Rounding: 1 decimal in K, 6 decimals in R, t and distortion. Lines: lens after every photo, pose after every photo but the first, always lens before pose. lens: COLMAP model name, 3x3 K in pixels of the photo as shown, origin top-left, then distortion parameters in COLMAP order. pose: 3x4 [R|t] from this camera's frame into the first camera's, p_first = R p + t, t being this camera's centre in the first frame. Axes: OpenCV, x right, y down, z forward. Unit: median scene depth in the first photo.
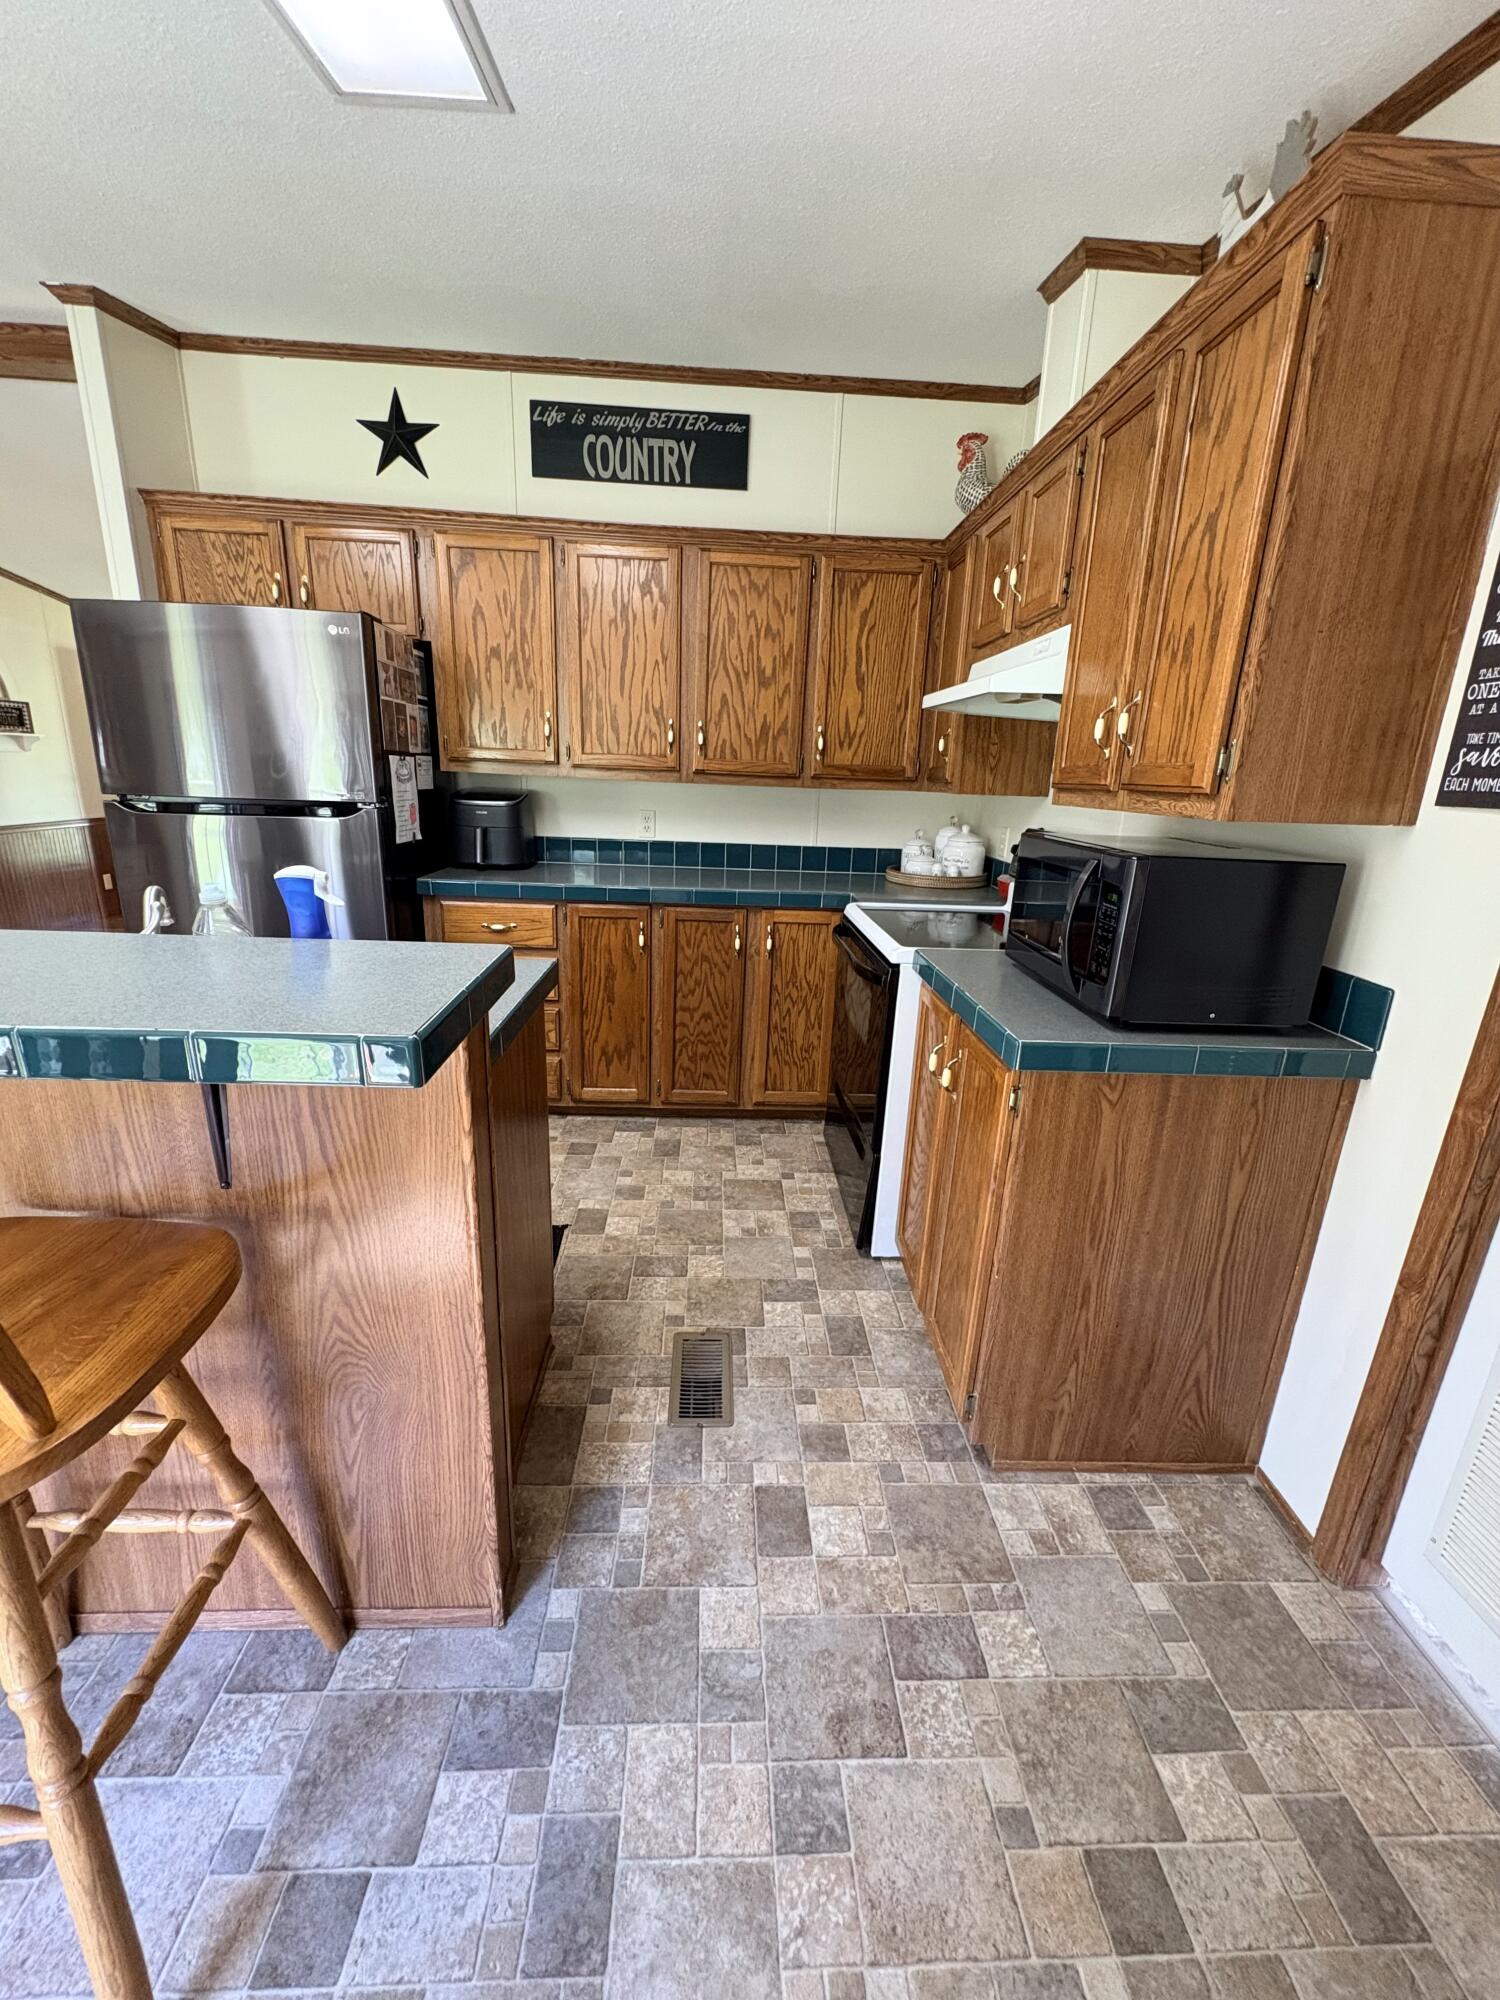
lens RADIAL K [[796.3, 0, 758.0], [0, 796.3, 984.4], [0, 0, 1]] dist [0.000521, -0.000064]
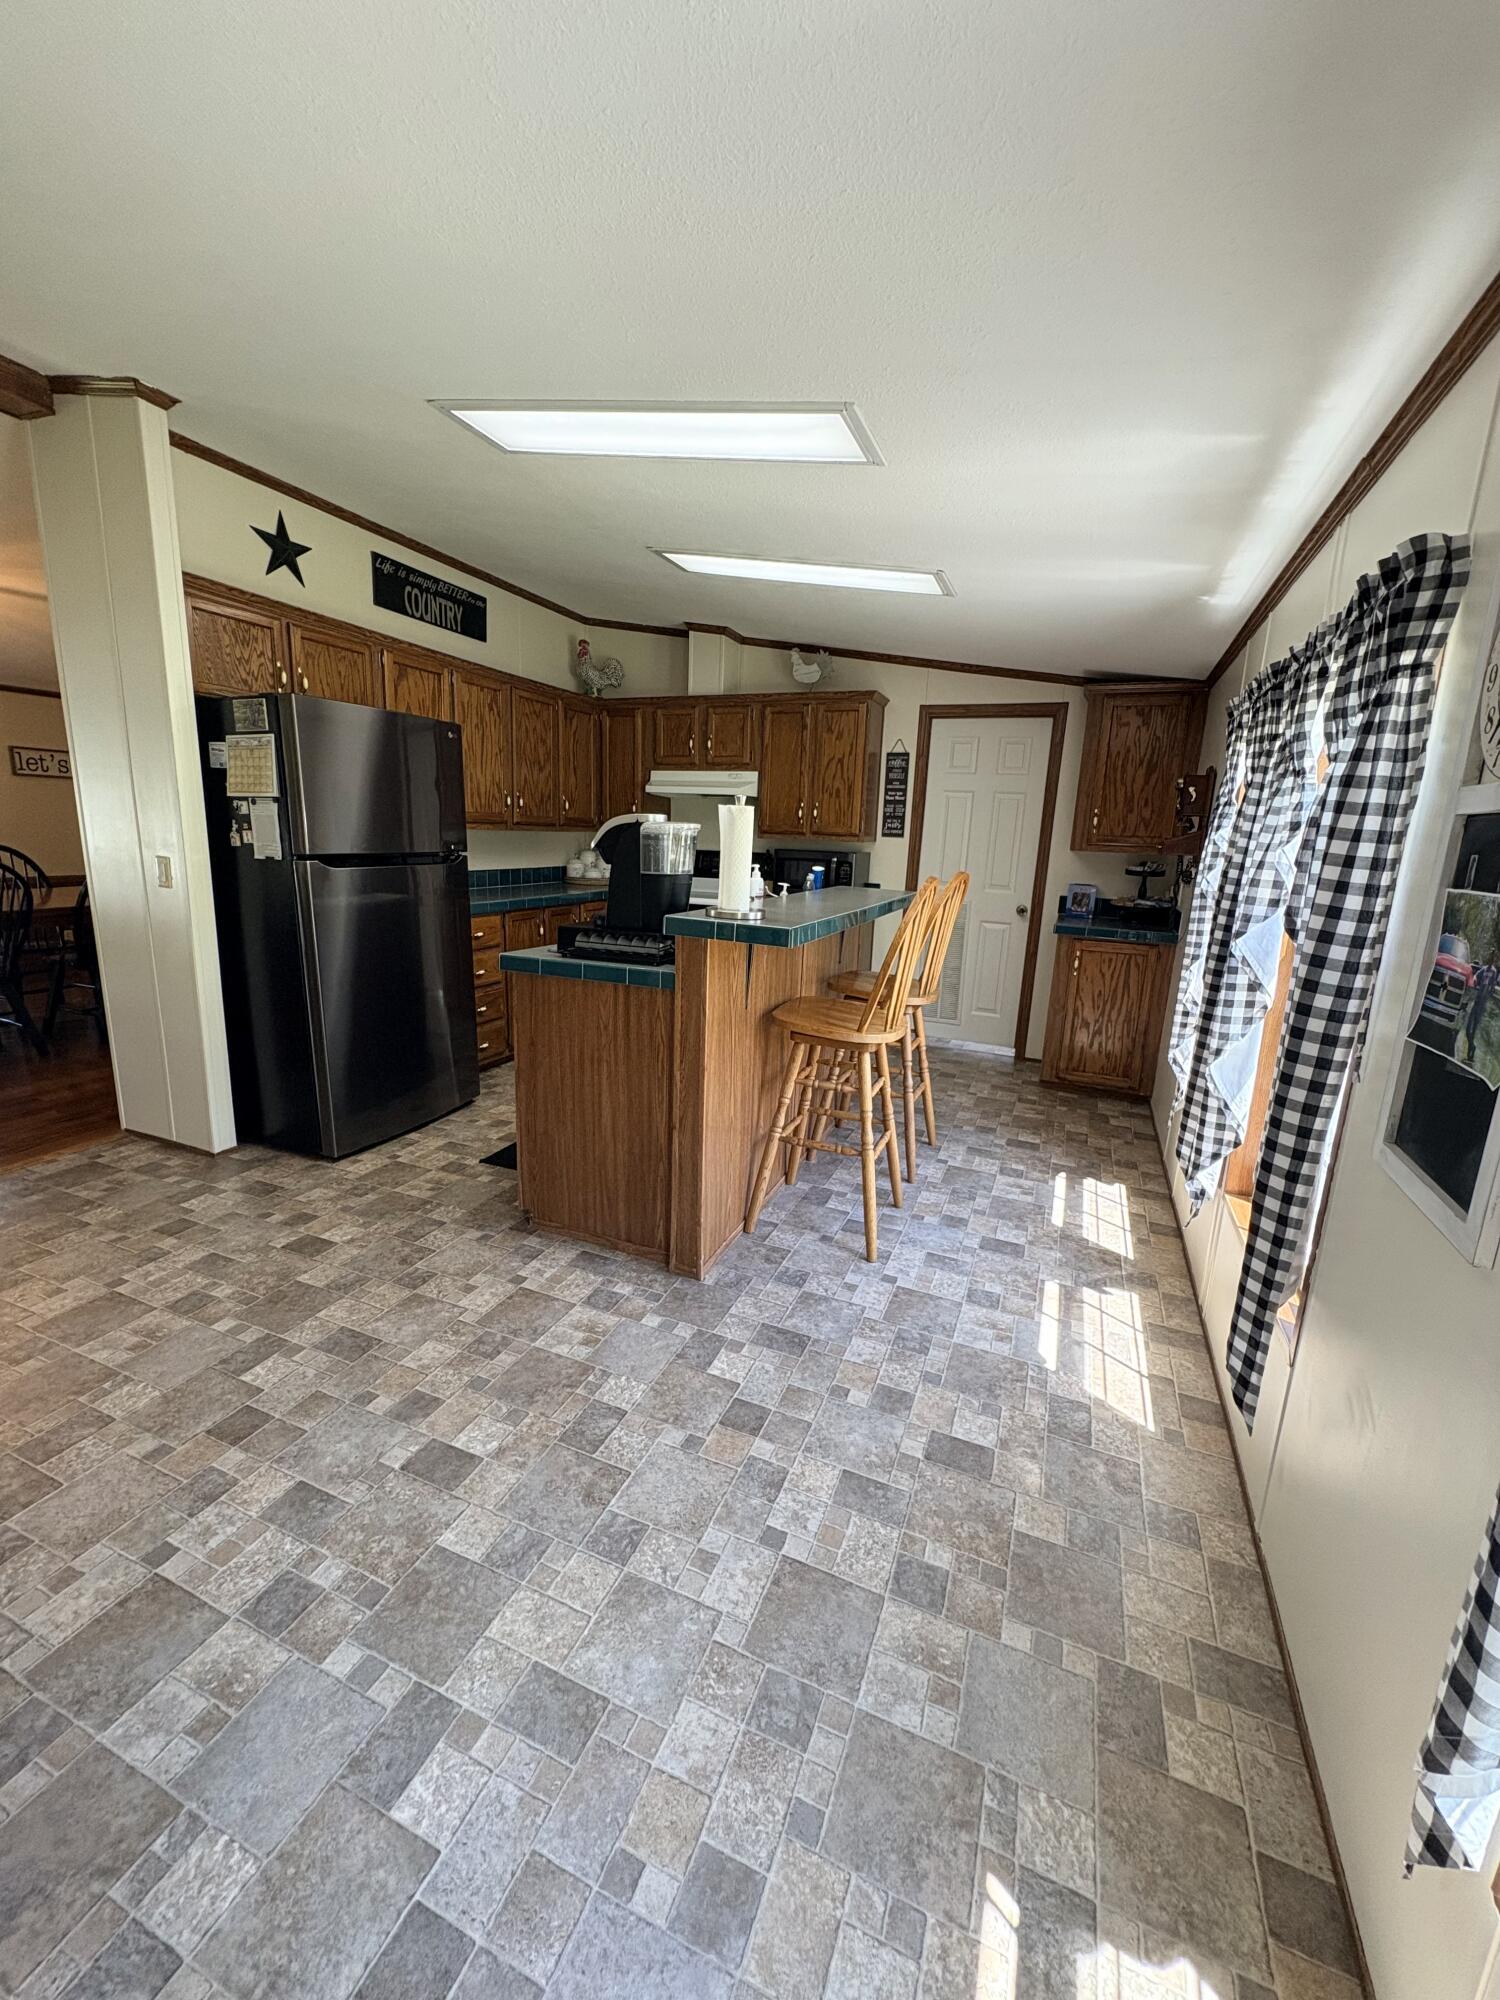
lens RADIAL K [[796.3, 0, 751.5], [0, 796.3, 999.2], [0, 0, 1]] dist [0.000521, -0.000064]
pose [[0.430132, -0.204332, 0.879338, -0.819849], [0.233384, 0.966105, 0.110333, -0.003108], [-0.872077, 0.157765, 0.463241, -0.034283]]
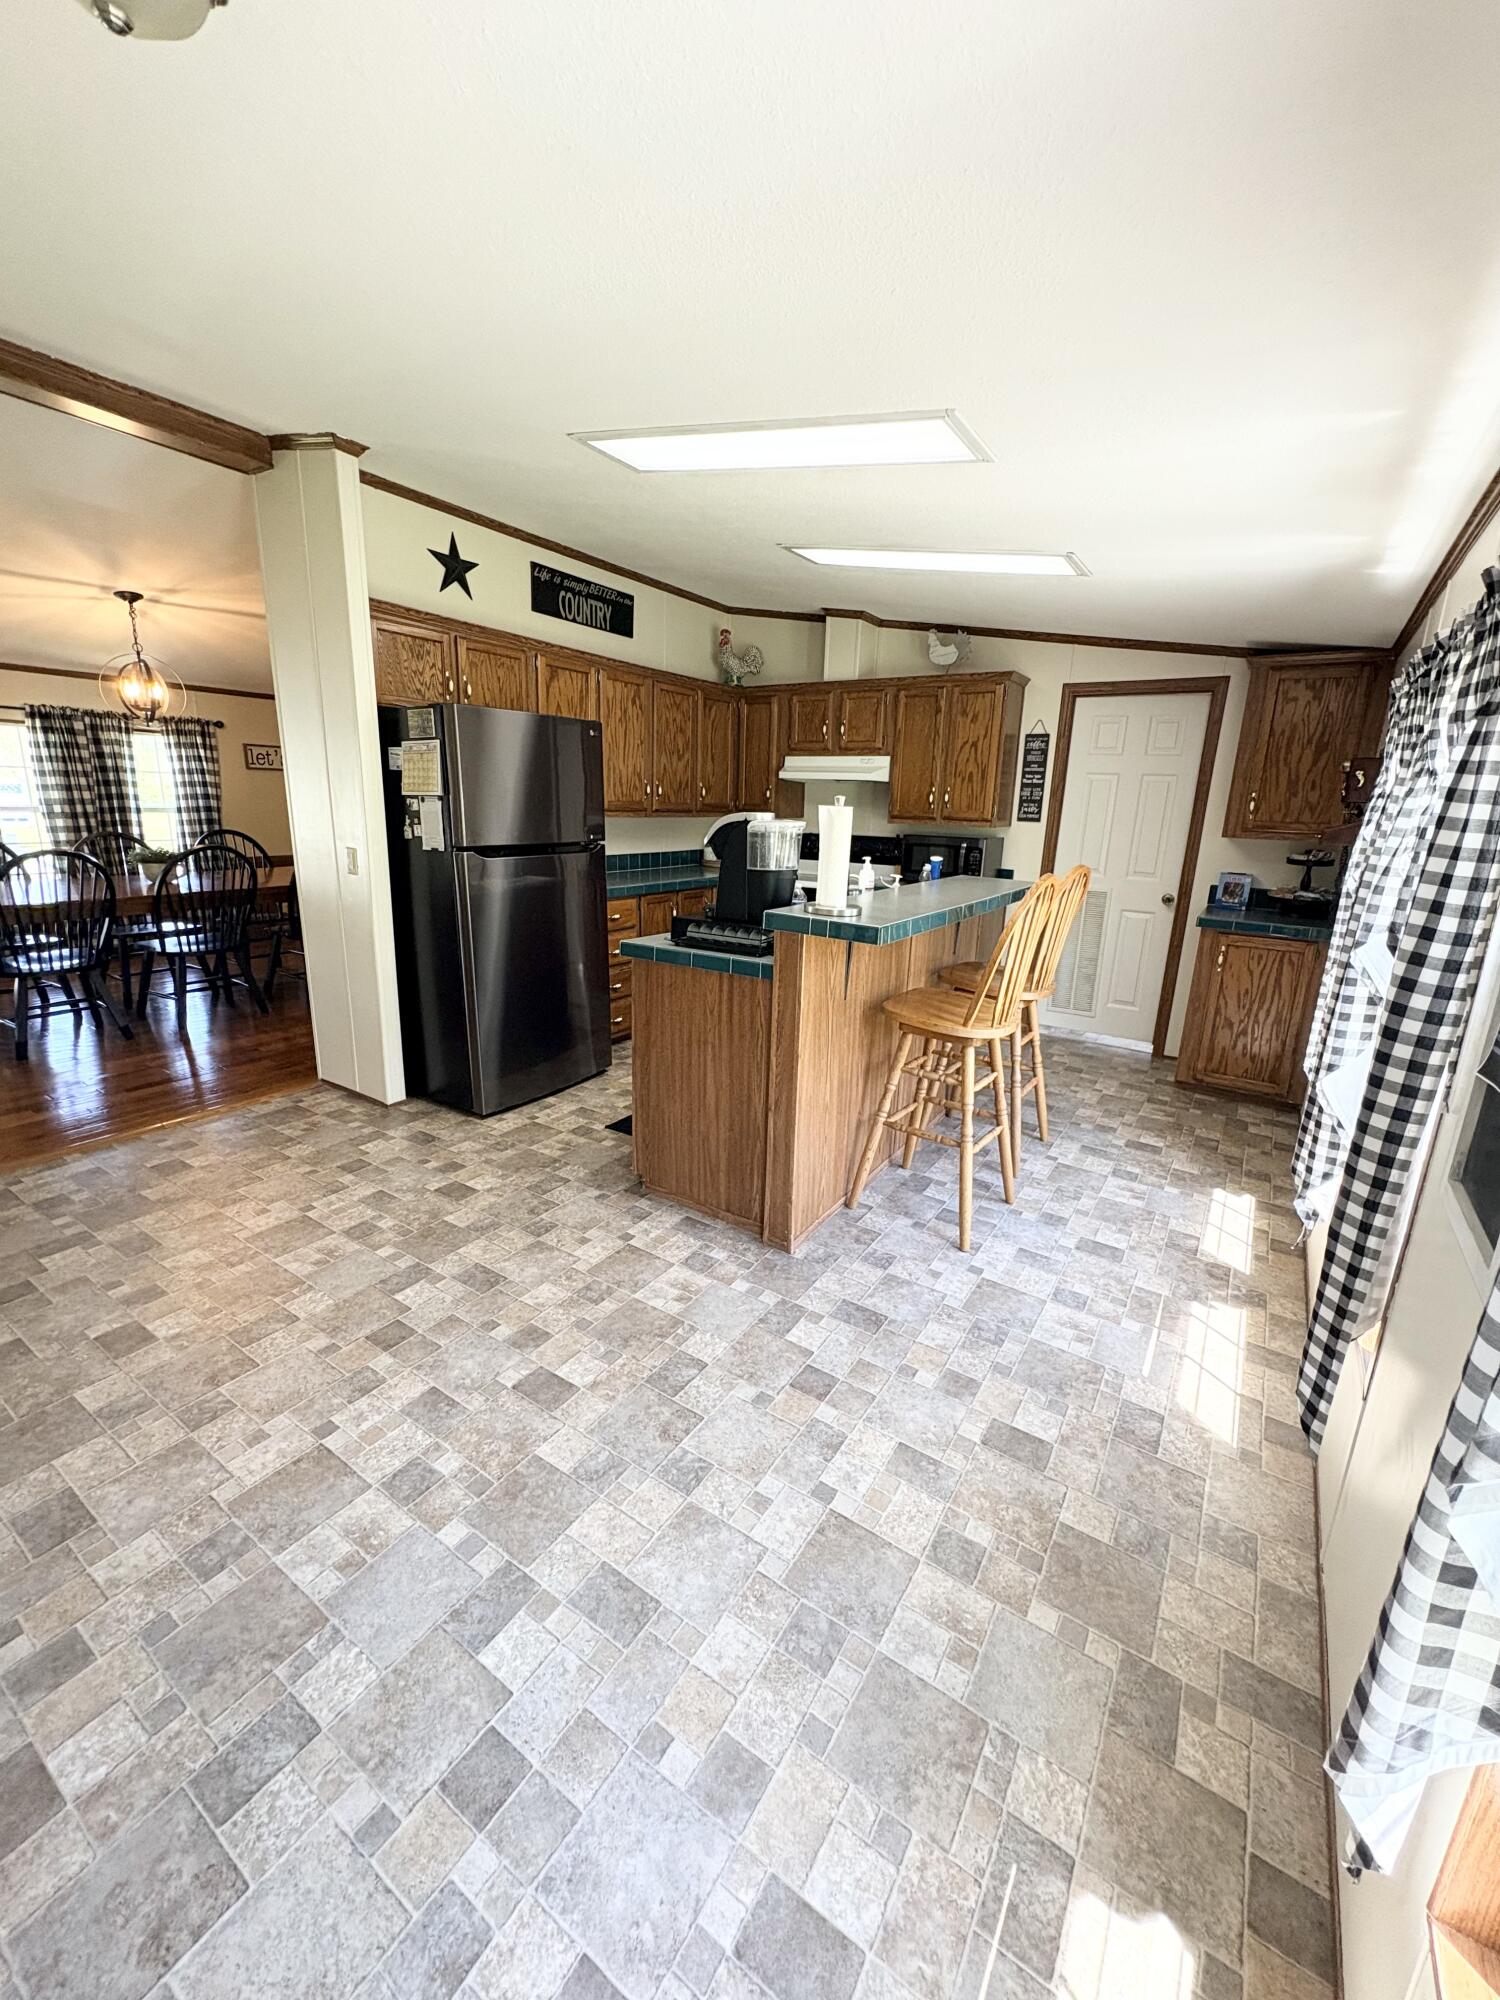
lens RADIAL K [[796.3, 0, 751.5], [0, 796.3, 999.1], [0, 0, 1]] dist [0.000521, -0.000064]
pose [[0.591696, -0.212303, 0.777704, -0.826571], [0.218589, 0.970812, 0.098710, -0.012813], [-0.775960, 0.111591, 0.620833, -0.115308]]
